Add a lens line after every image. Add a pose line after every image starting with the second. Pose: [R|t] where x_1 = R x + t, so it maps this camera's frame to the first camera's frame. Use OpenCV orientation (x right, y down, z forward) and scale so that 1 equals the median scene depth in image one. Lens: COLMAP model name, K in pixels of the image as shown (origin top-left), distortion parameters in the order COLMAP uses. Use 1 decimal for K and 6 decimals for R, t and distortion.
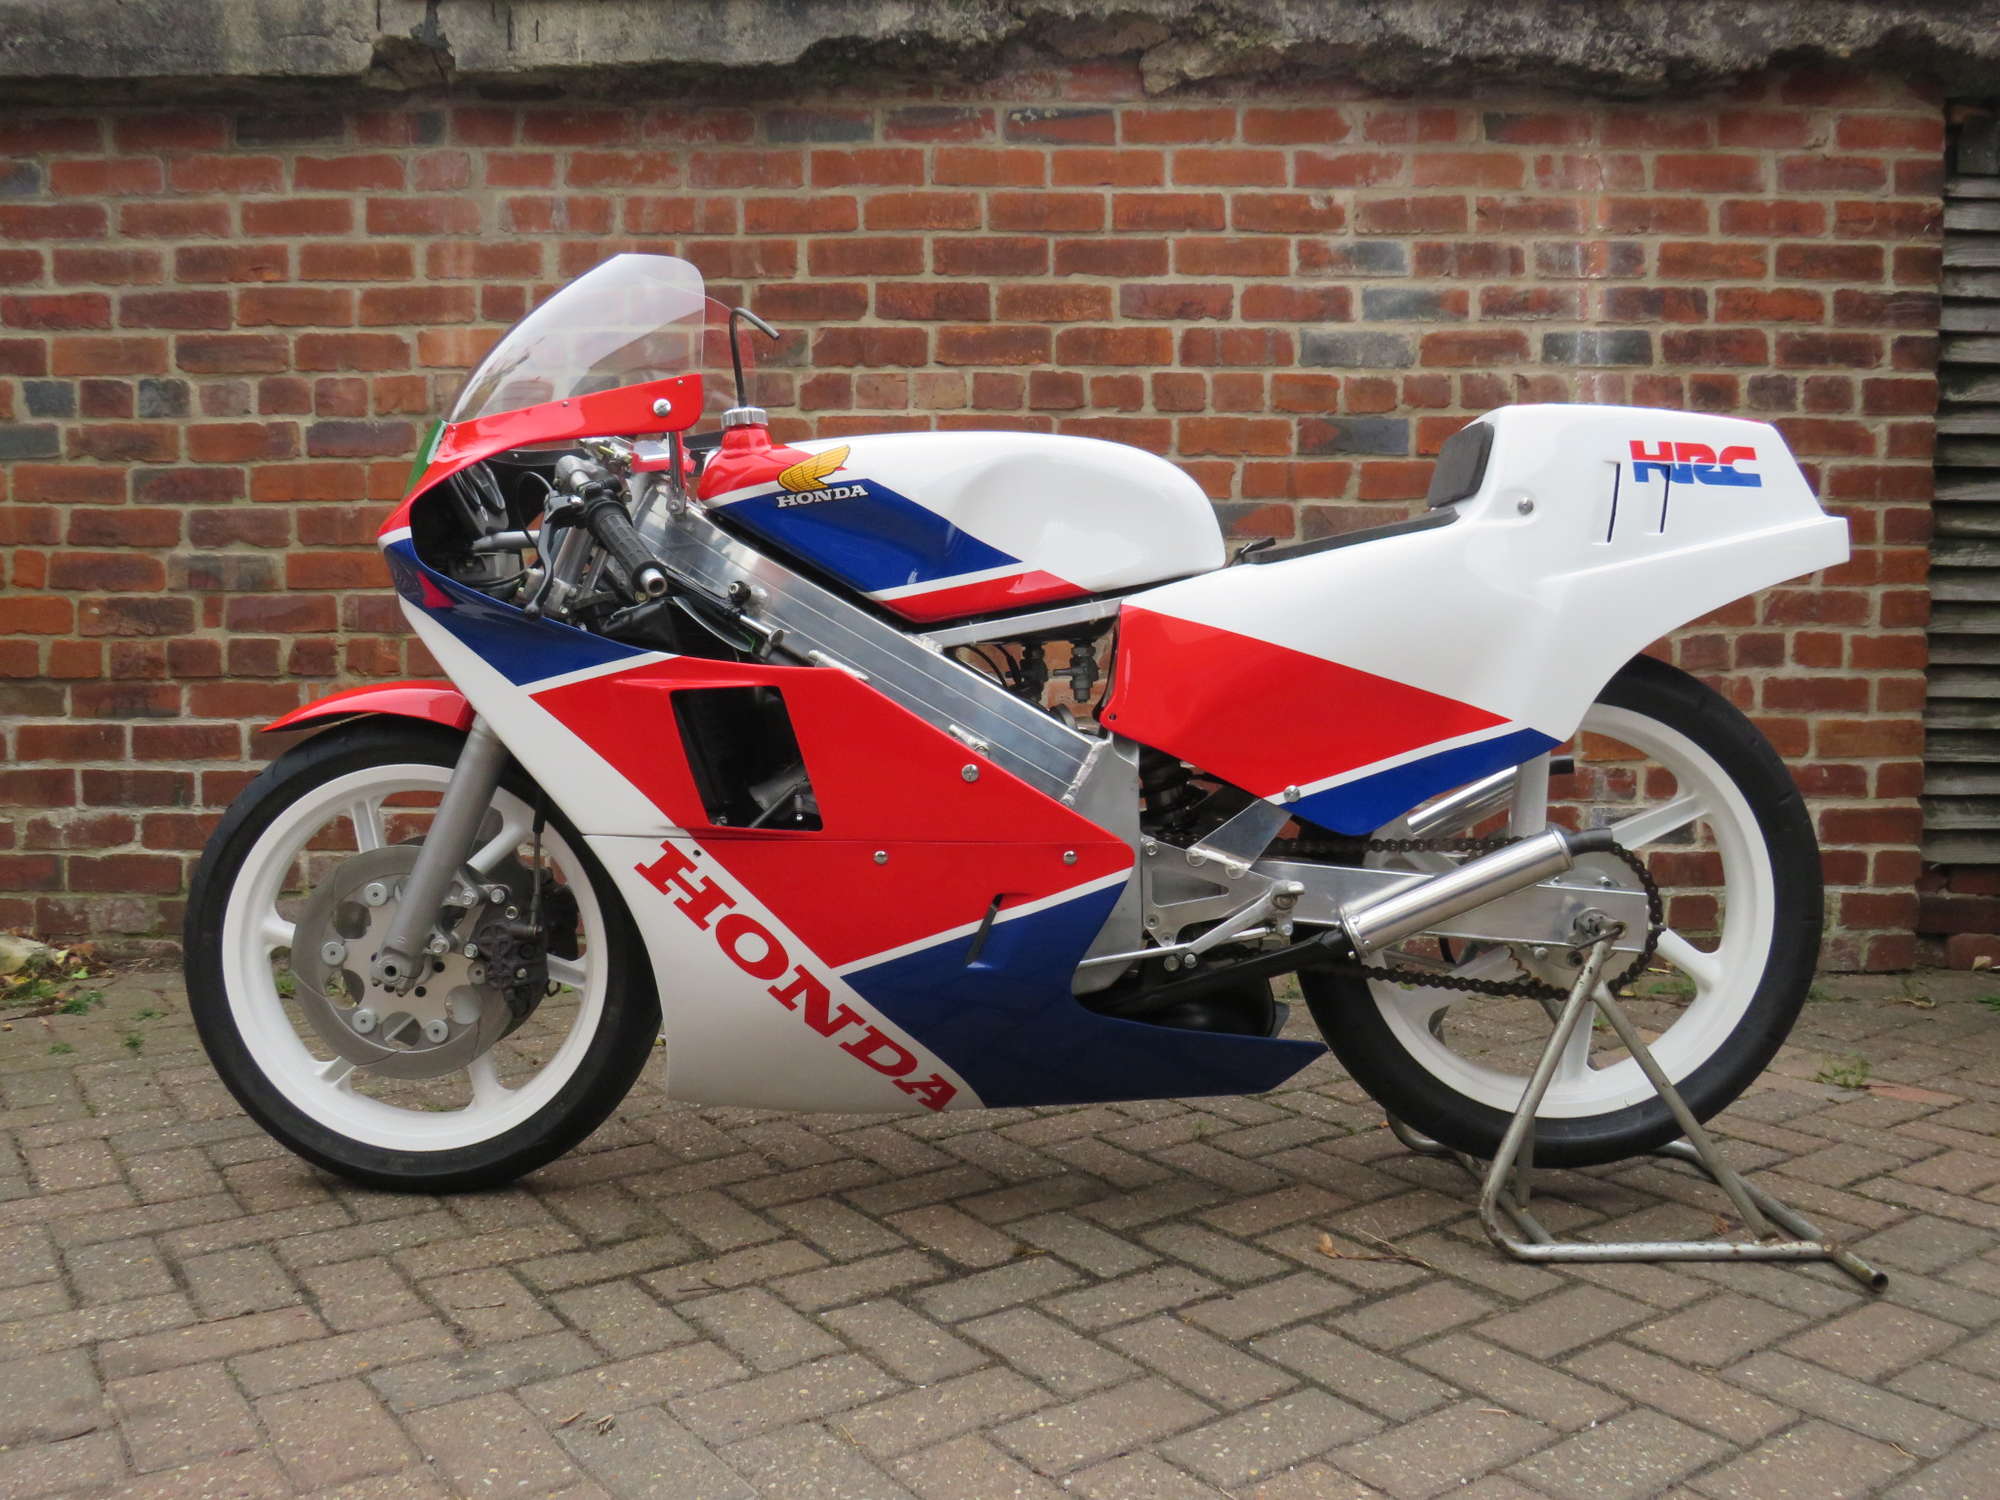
lens RADIAL K [[1649.4, 0, 1001.8], [0, 1649.4, 748.6], [0, 0, 1]] dist [-0.037486, 0.016146]
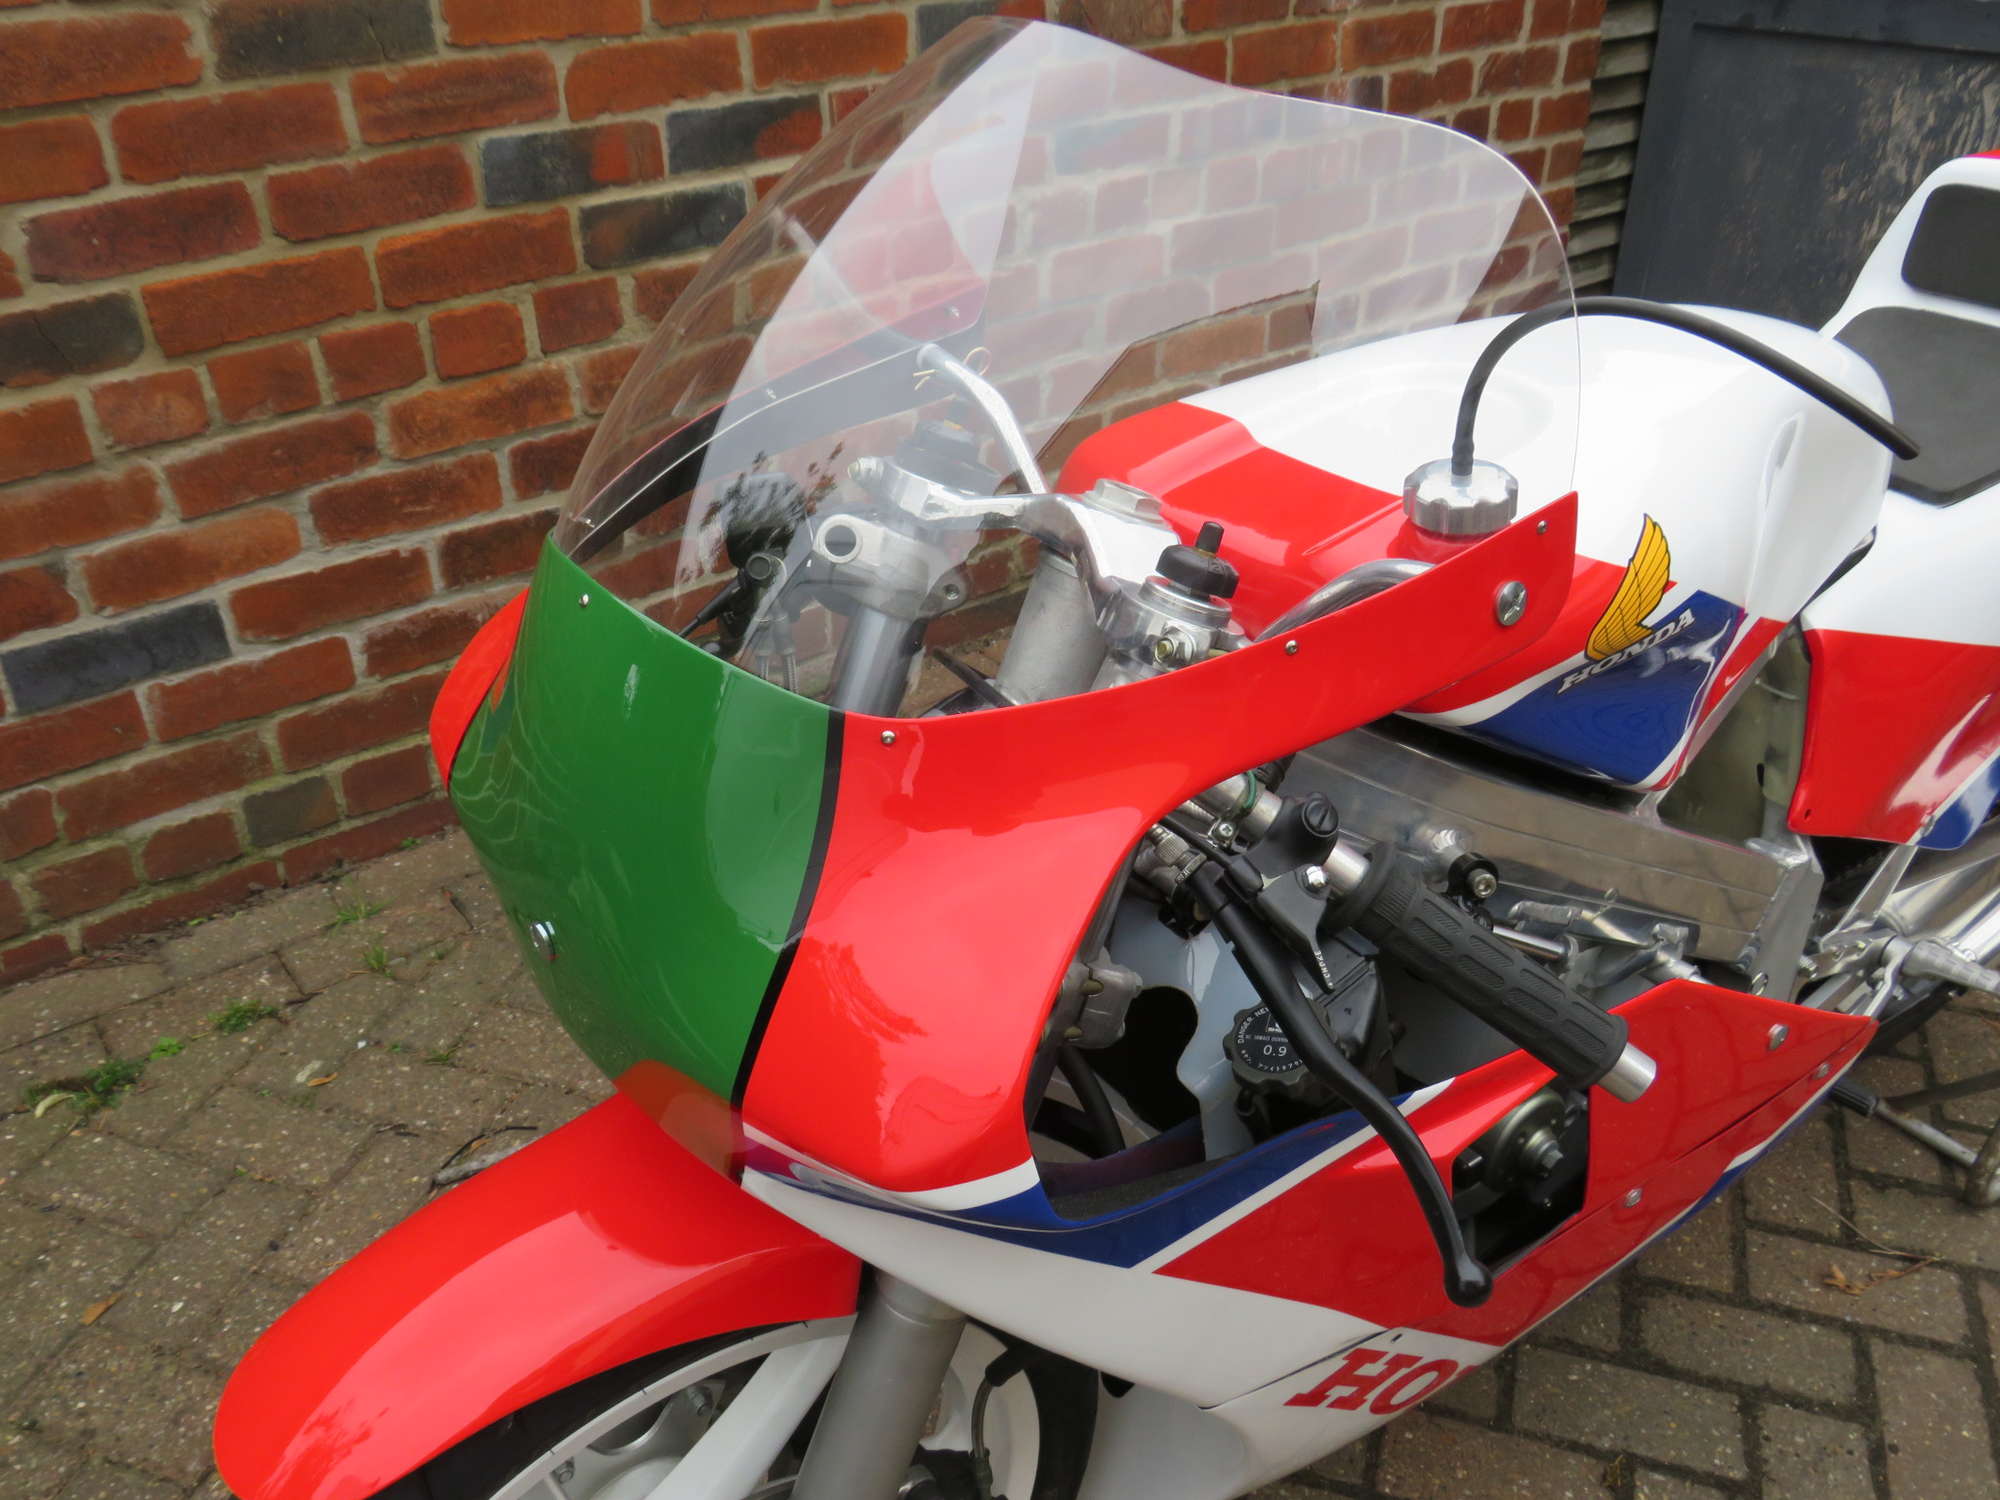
lens RADIAL K [[1641.9, 0, 991.6], [0, 1641.9, 756.2], [0, 0, 1]] dist [-0.037915, 0.012270]
pose [[0.806553, -0.315470, 0.499950, -0.275772], [0.046126, 0.876714, 0.478795, -0.198758], [-0.589359, -0.363113, 0.721668, 0.433107]]
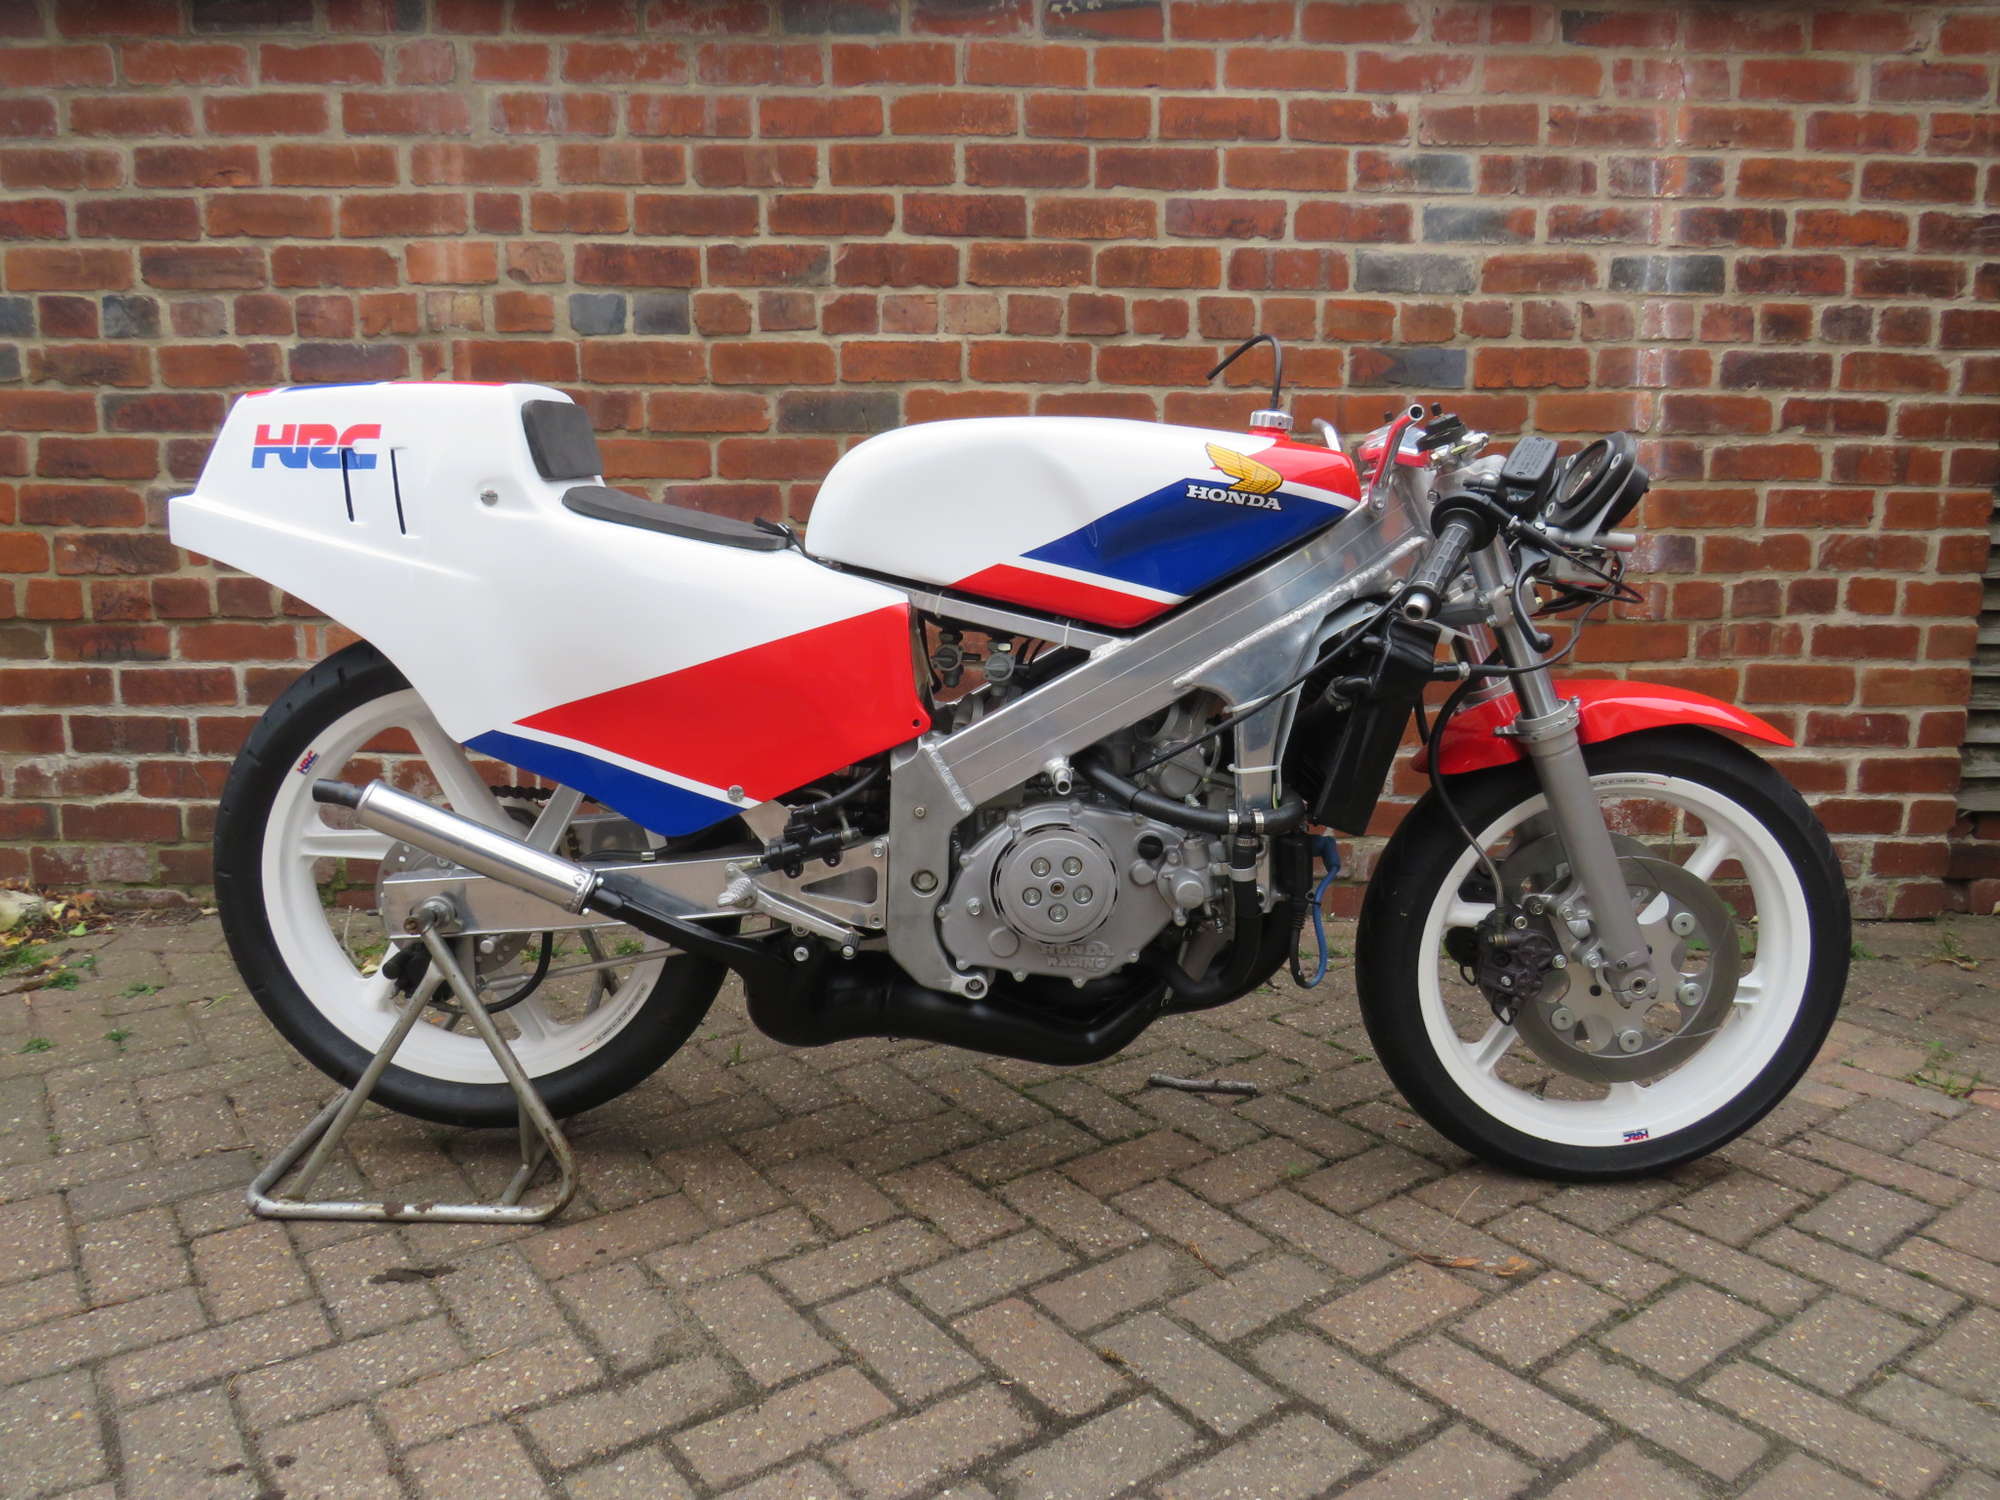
lens RADIAL K [[1414.4, 0, 992.2], [0, 1414.4, 753.8], [0, 0, 1]] dist [-0.042282, 0.031741]
pose [[0.999838, 0.003372, 0.017697, -0.039422], [-0.005302, 0.993896, 0.110191, -0.058181], [-0.017218, -0.110267, 0.993753, 0.180075]]
